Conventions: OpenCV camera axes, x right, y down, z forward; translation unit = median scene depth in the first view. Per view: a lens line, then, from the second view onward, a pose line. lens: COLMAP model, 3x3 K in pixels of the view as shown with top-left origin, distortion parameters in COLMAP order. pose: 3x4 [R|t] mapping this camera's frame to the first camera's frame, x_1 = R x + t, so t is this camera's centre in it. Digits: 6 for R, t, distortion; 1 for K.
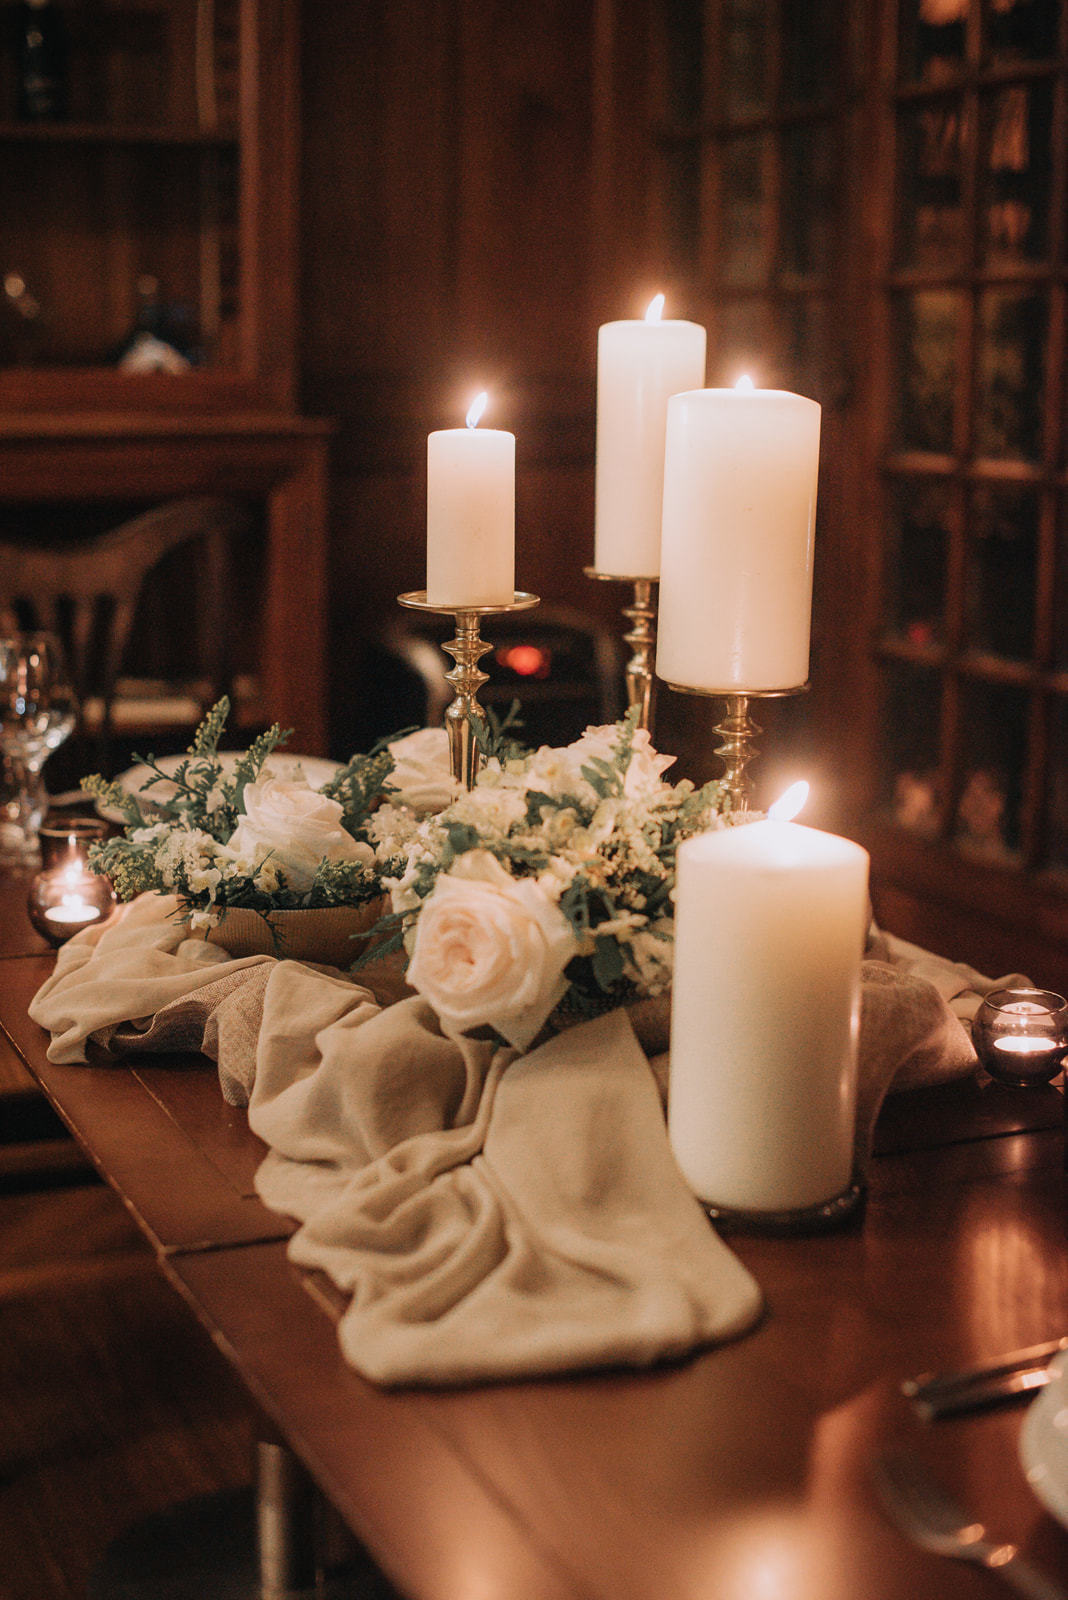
lens RADIAL K [[2348.3, 0, 500.8], [0, 2348.3, 766.6], [0, 0, 1]] dist [-0.149867, 0.112544]
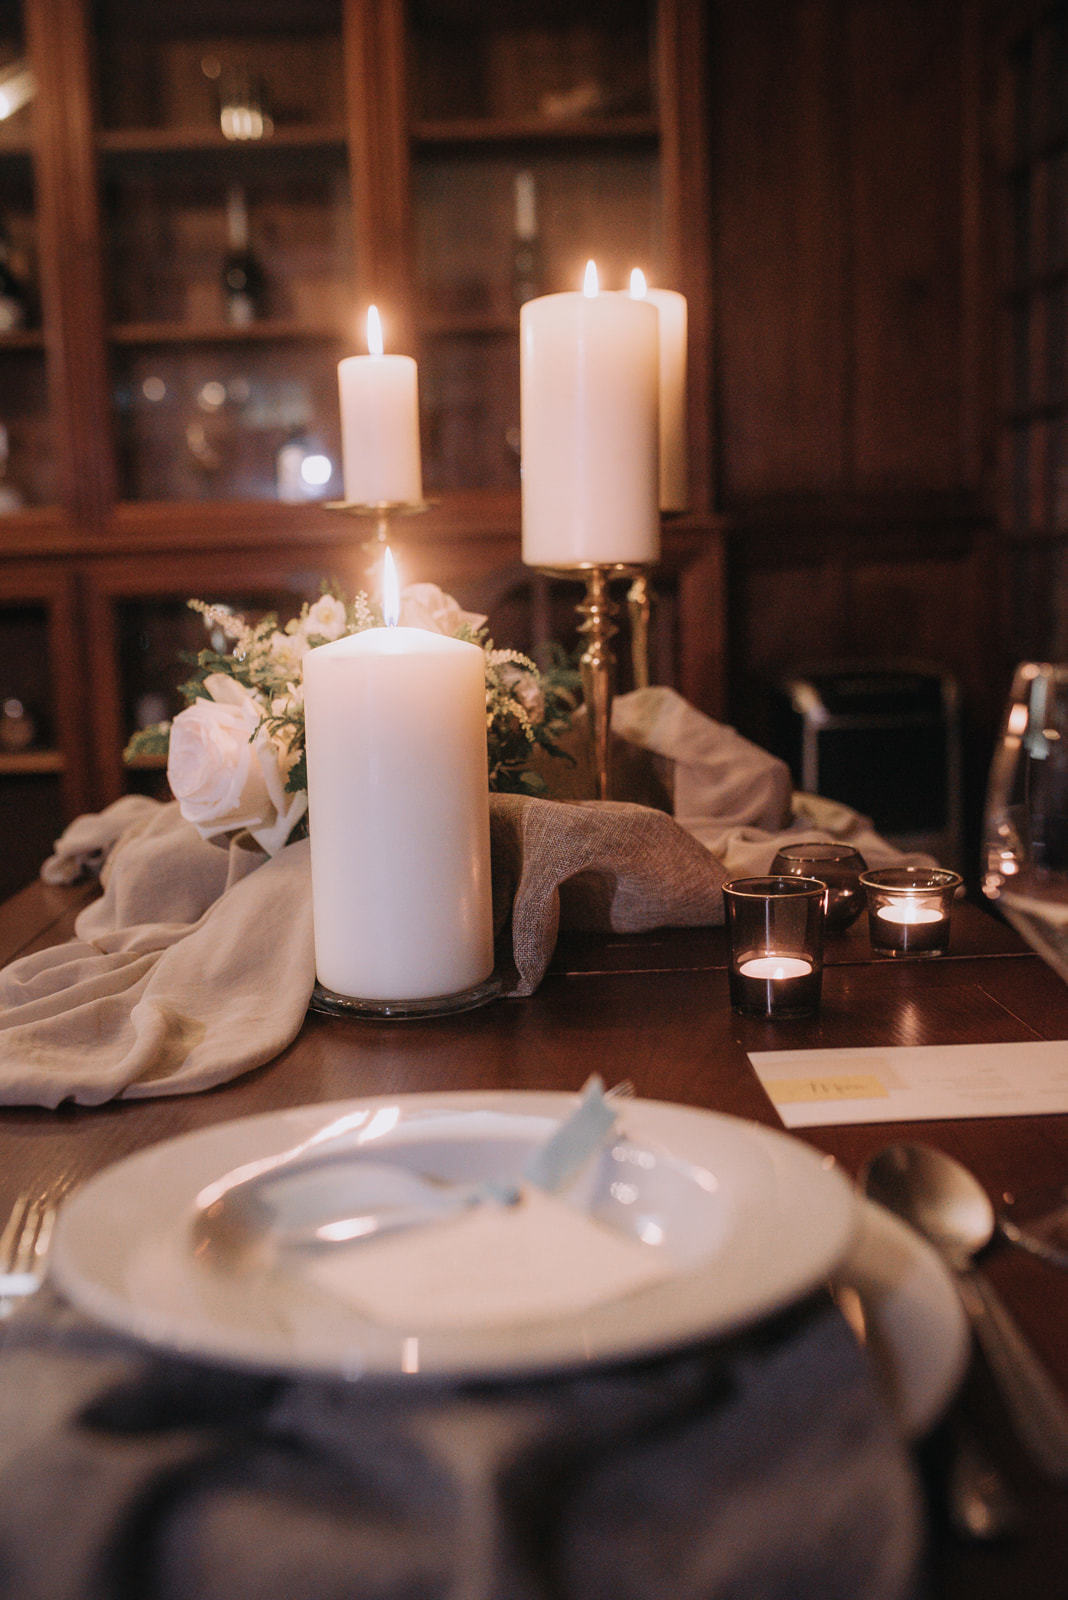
lens RADIAL K [[1532.4, 0, 534.0], [0, 1532.4, 800.0], [0, 0, 1]] dist [-0.060855, 0.097942]
pose [[0.931135, 0.012934, -0.364446, 0.339207], [-0.023989, 0.999379, -0.025823, 0.094791], [0.363885, 0.032787, 0.930867, 0.316369]]
